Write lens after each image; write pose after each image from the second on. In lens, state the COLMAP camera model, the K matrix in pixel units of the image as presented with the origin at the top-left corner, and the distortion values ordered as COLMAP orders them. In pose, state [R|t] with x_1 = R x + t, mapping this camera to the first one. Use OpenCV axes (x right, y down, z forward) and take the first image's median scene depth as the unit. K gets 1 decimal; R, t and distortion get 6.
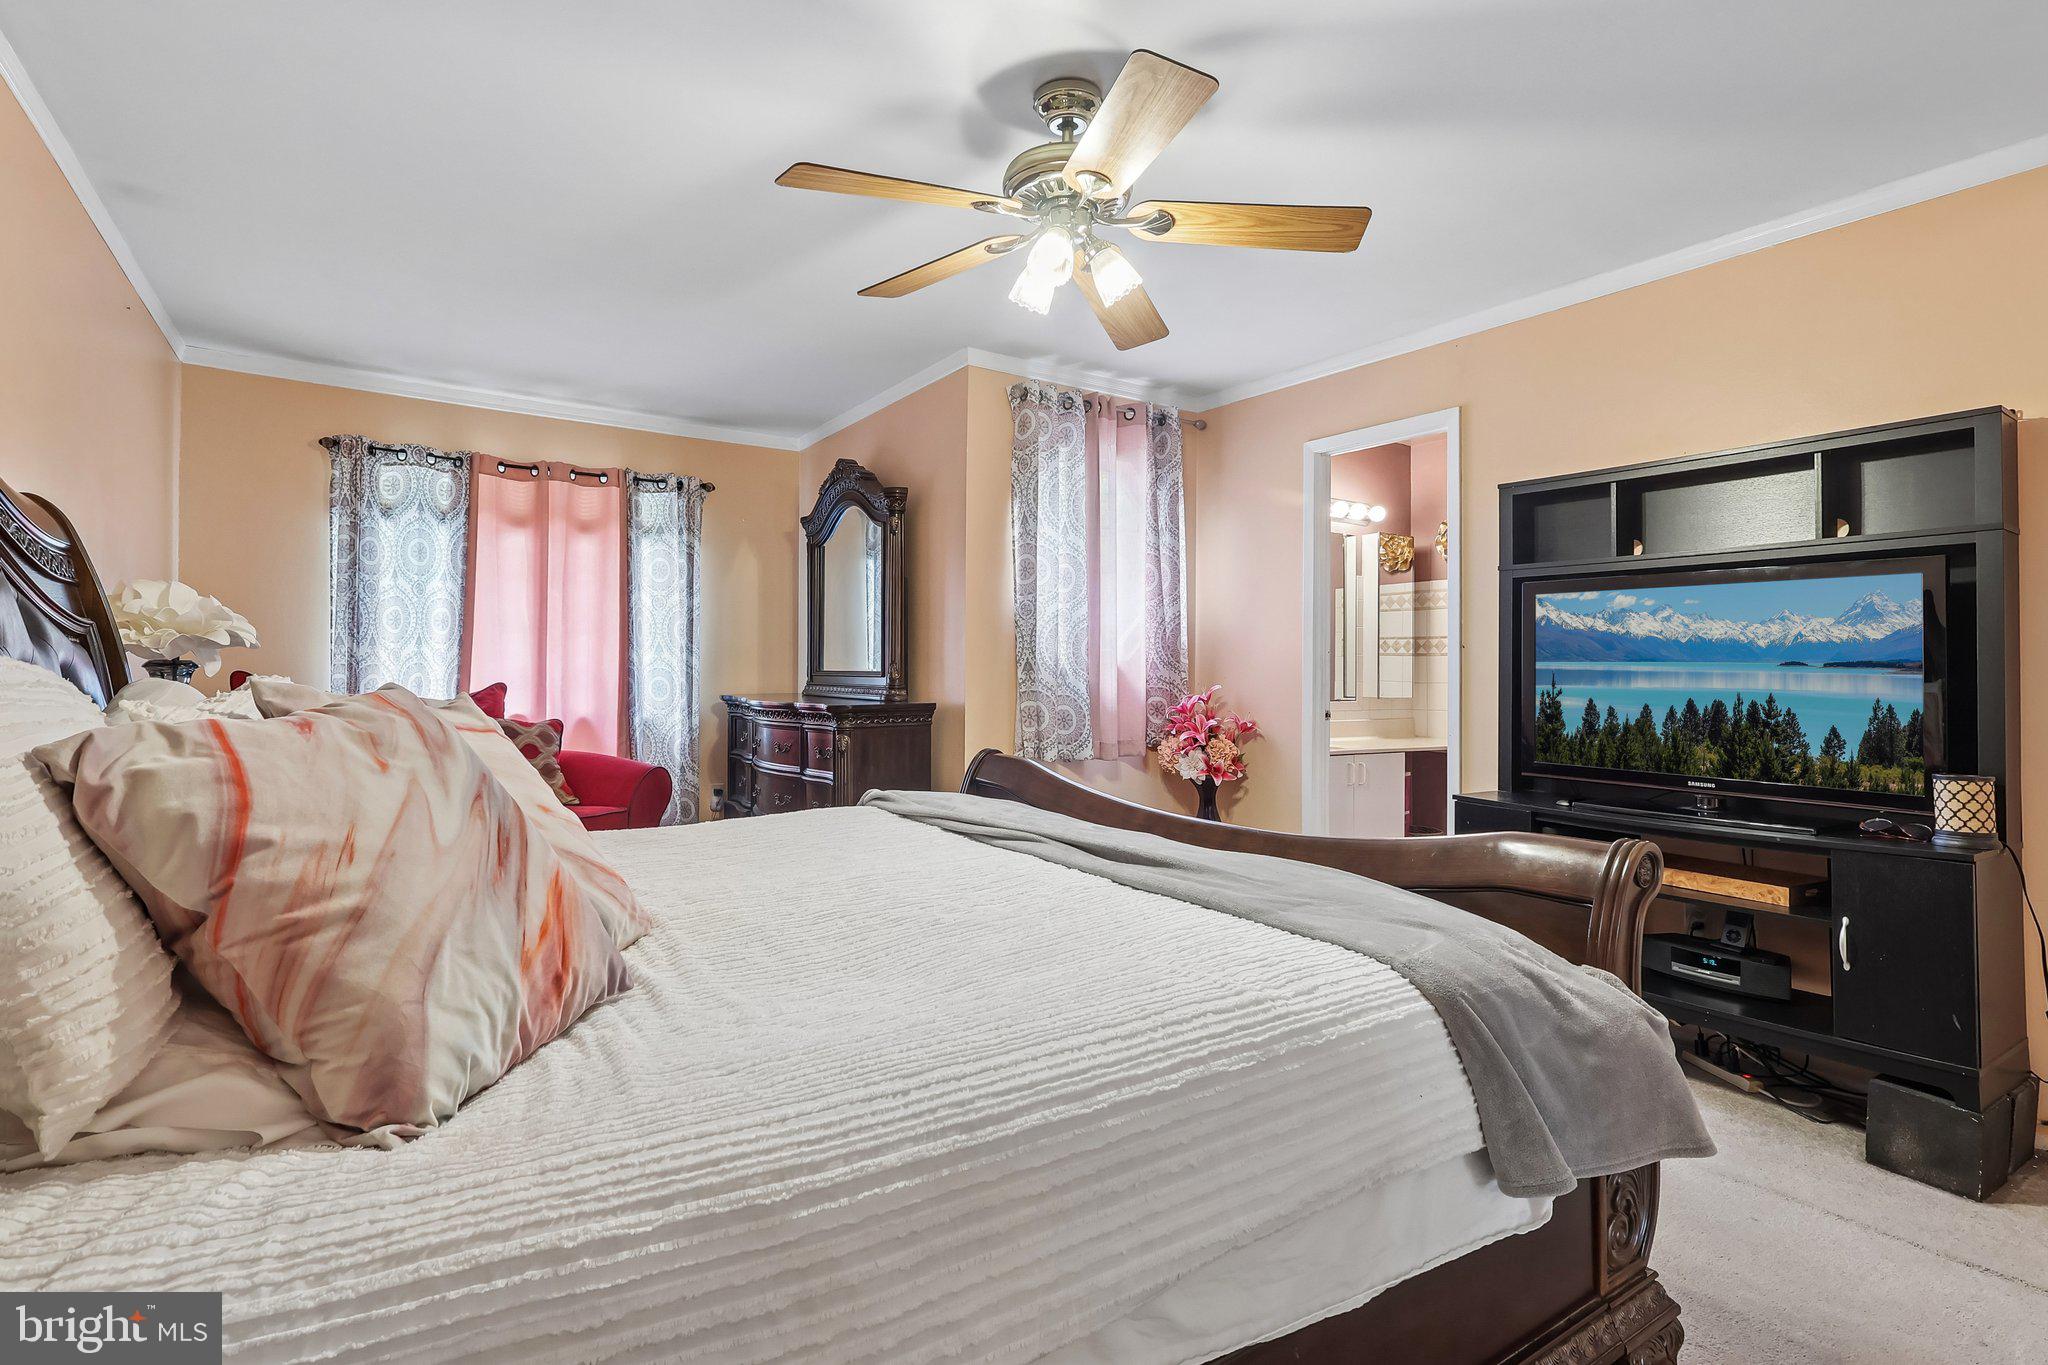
lens RADIAL K [[982.5, 0, 1051.1], [0, 982.5, 643.4], [0, 0, 1]] dist [0.018260, -0.000145]
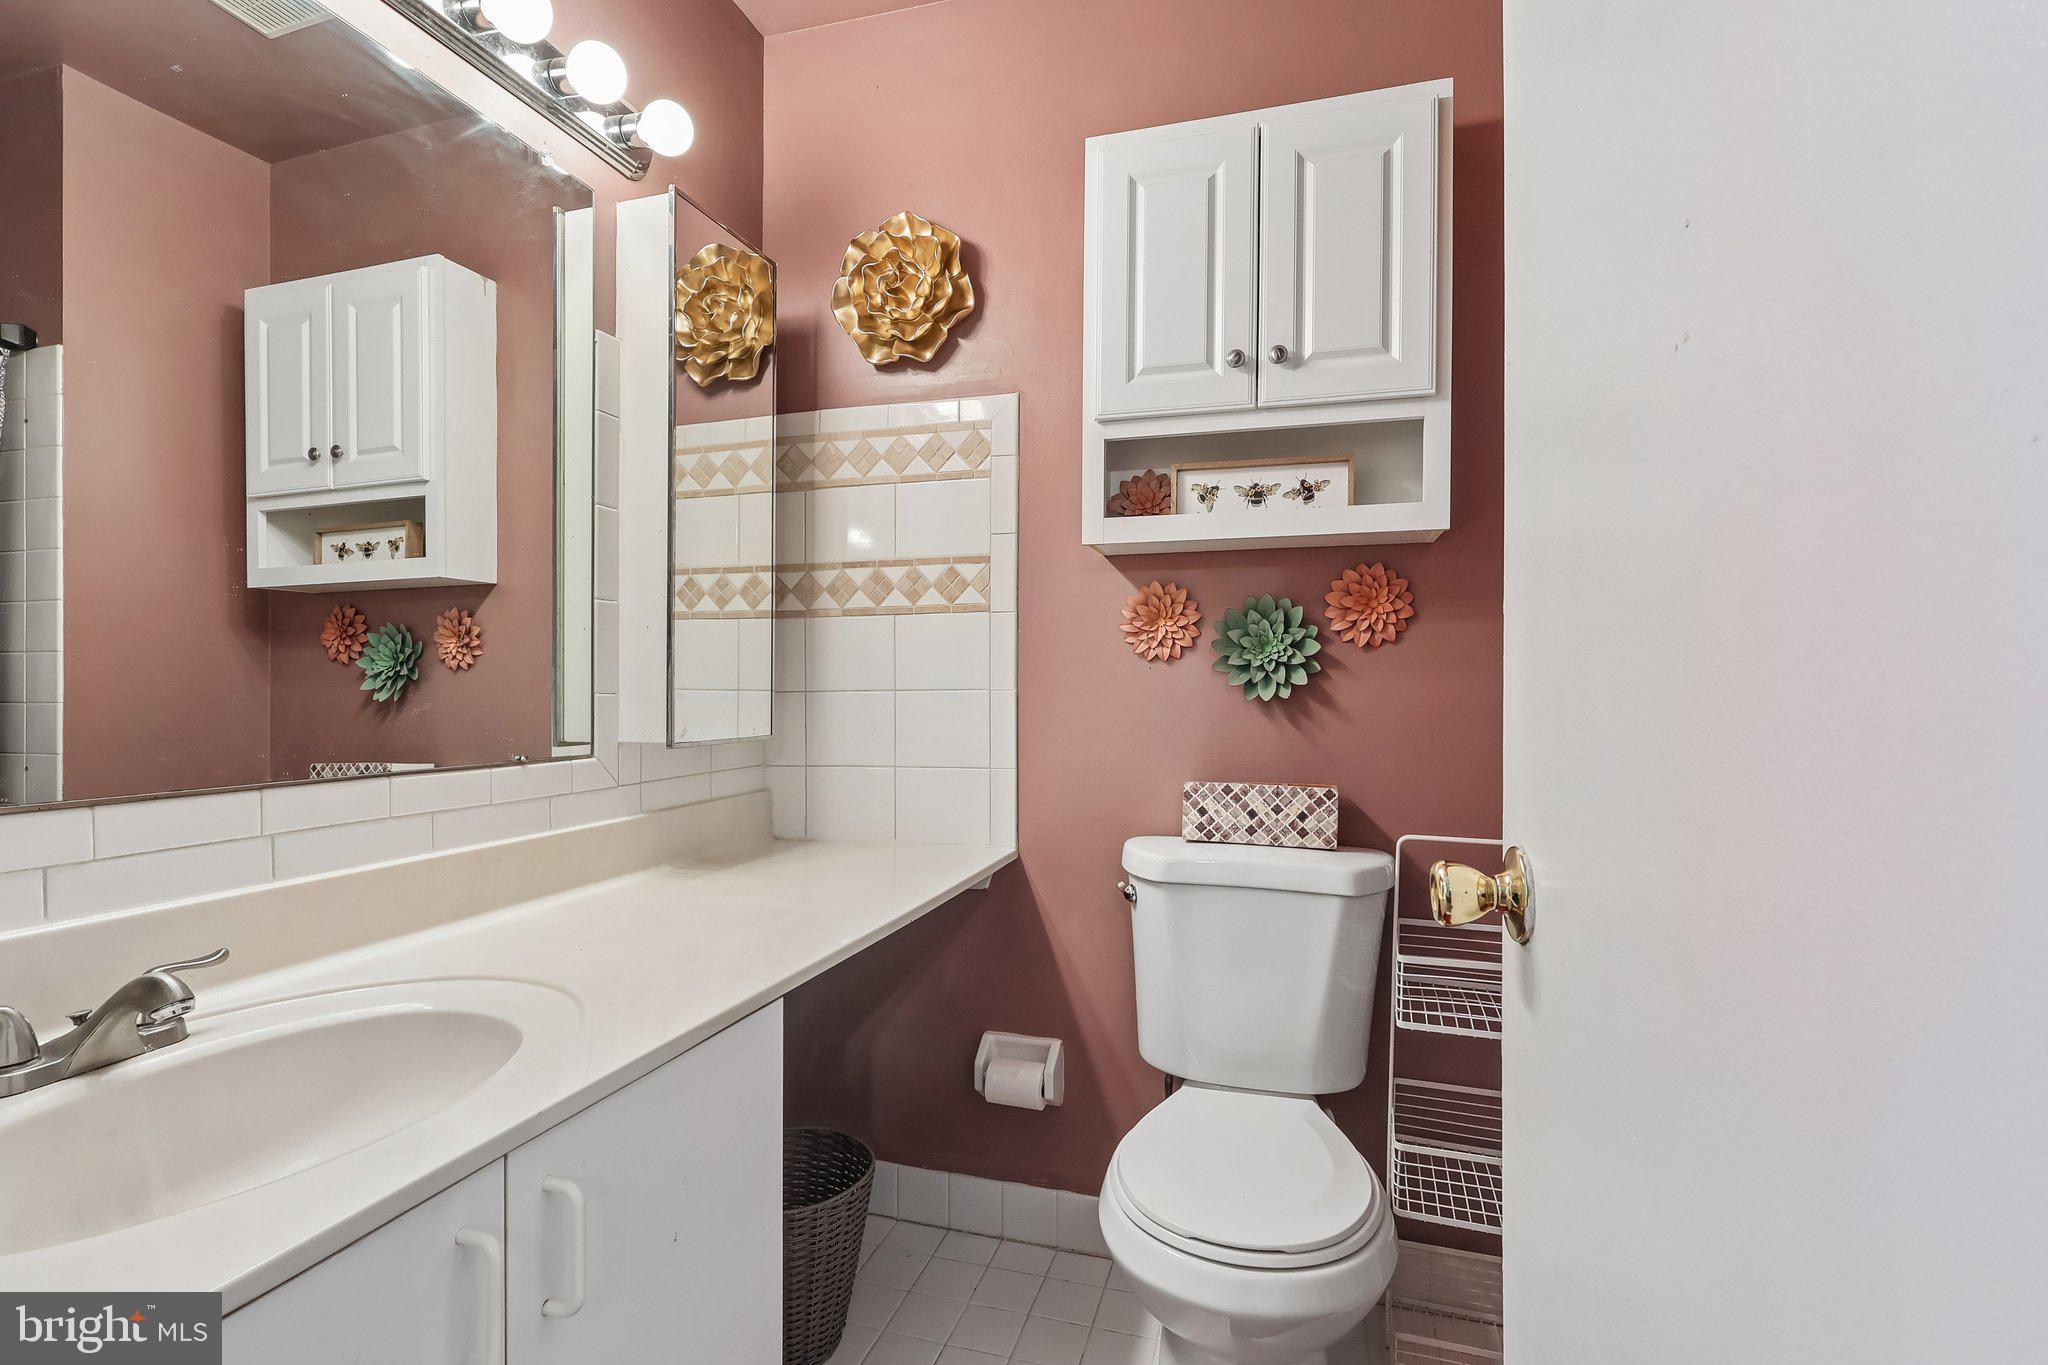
lens RADIAL K [[982.5, 0, 1027.5], [0, 982.5, 673.8], [0, 0, 1]] dist [0.018260, -0.000145]
pose [[0.786132, -0.003994, 0.618046, 0.404019], [-0.009734, 0.999775, 0.018843, 0.046492], [-0.617983, -0.020829, 0.785916, 1.213399]]
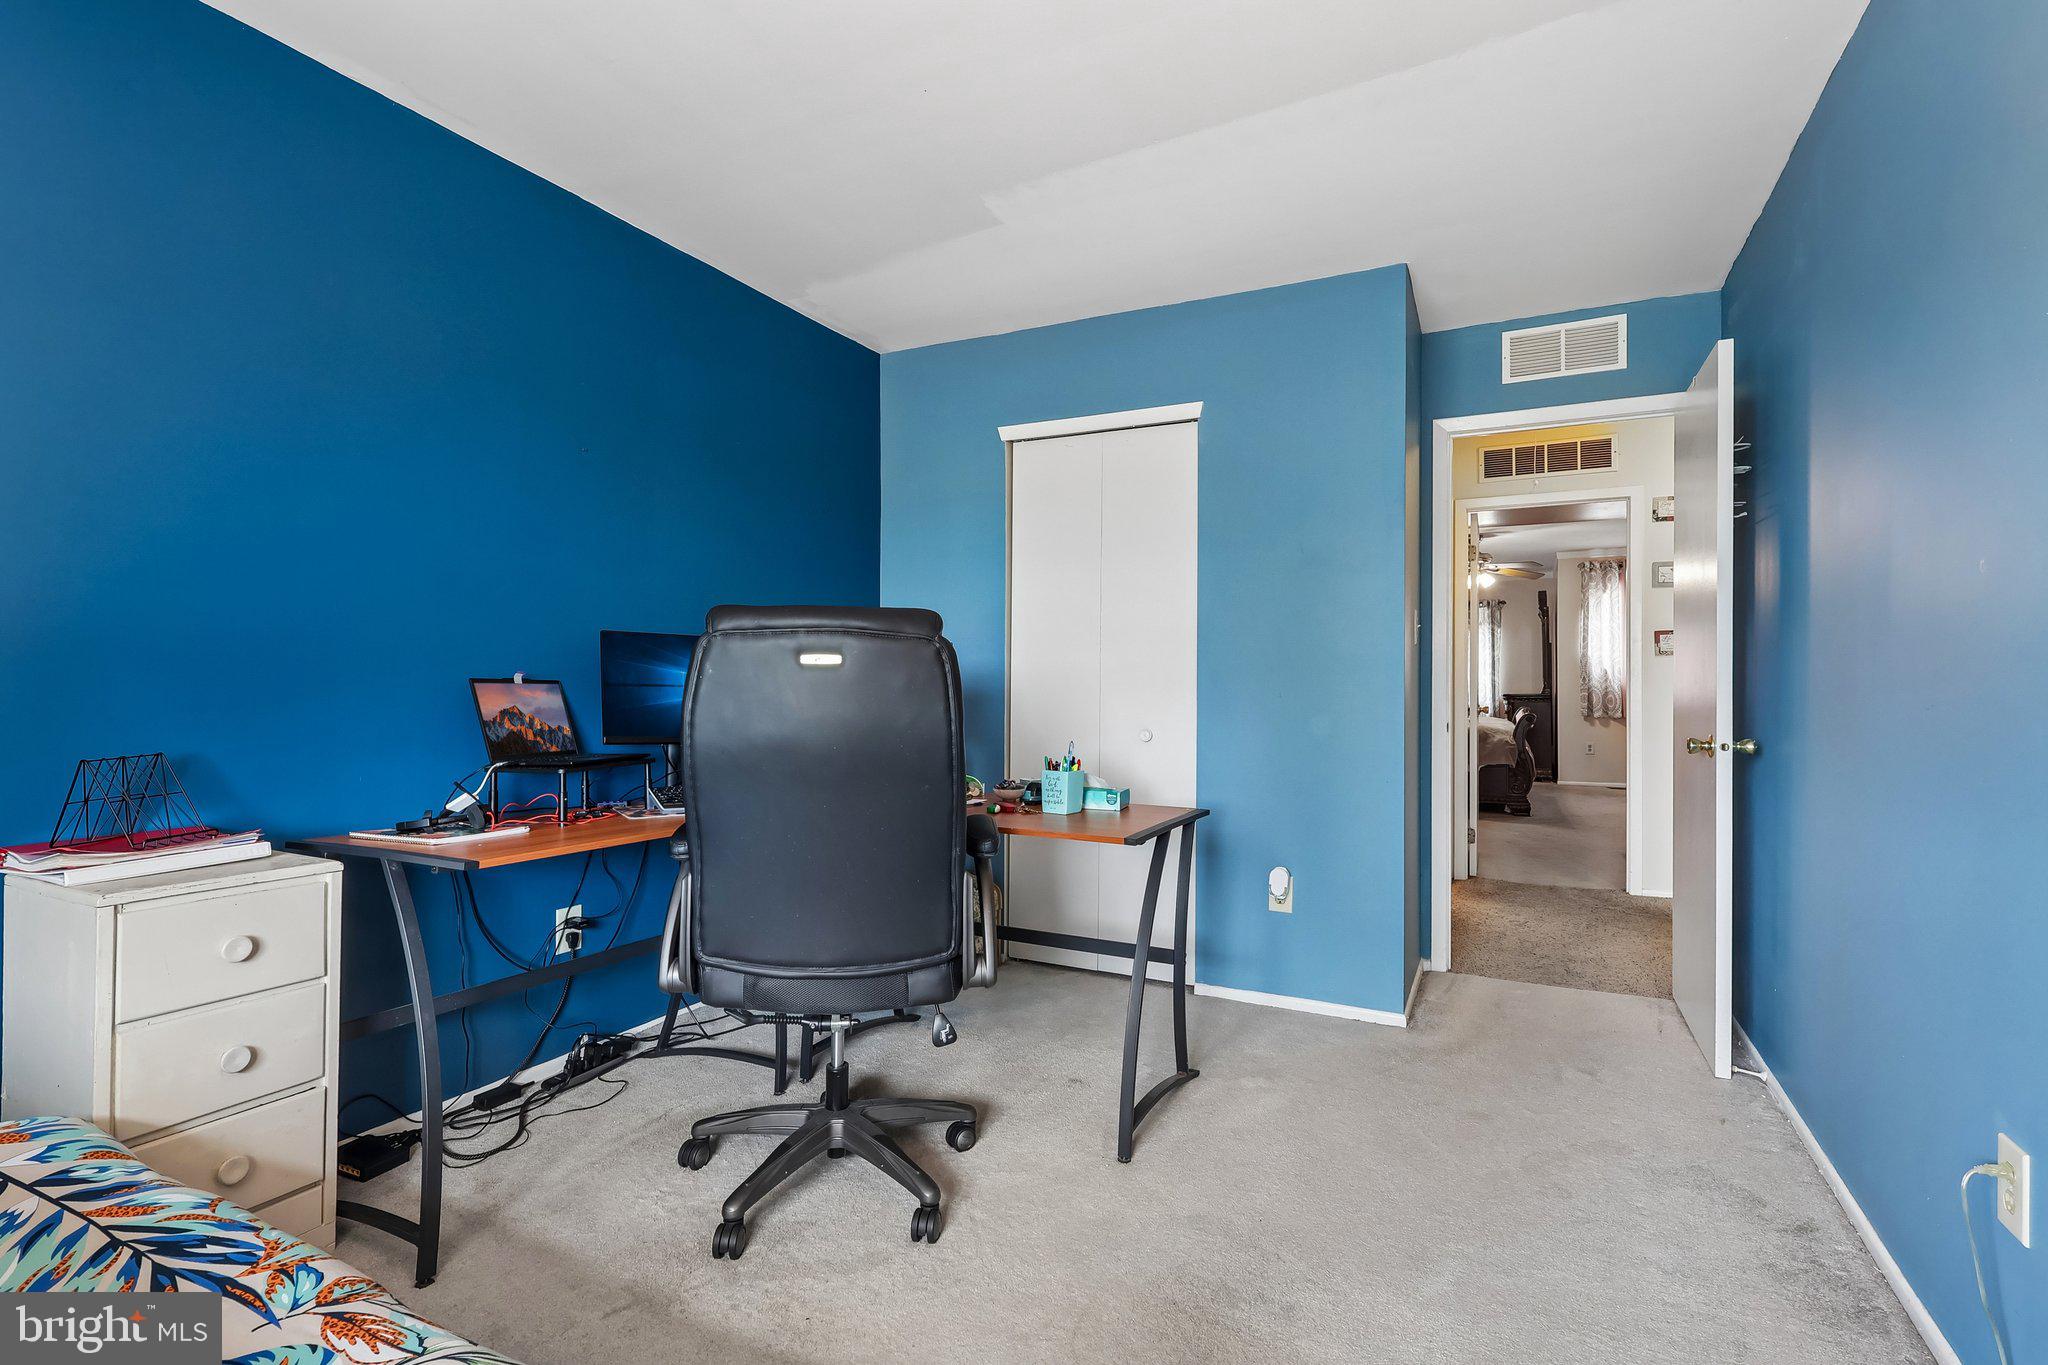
lens RADIAL K [[982.5, 0, 1024.7], [0, 982.5, 671.4], [0, 0, 1]] dist [0.018260, -0.000145]
pose [[0.478174, -0.023603, -0.877948, 1.931907], [0.028211, 0.999536, -0.011507, -0.008268], [0.877812, -0.019265, 0.478618, -1.836917]]
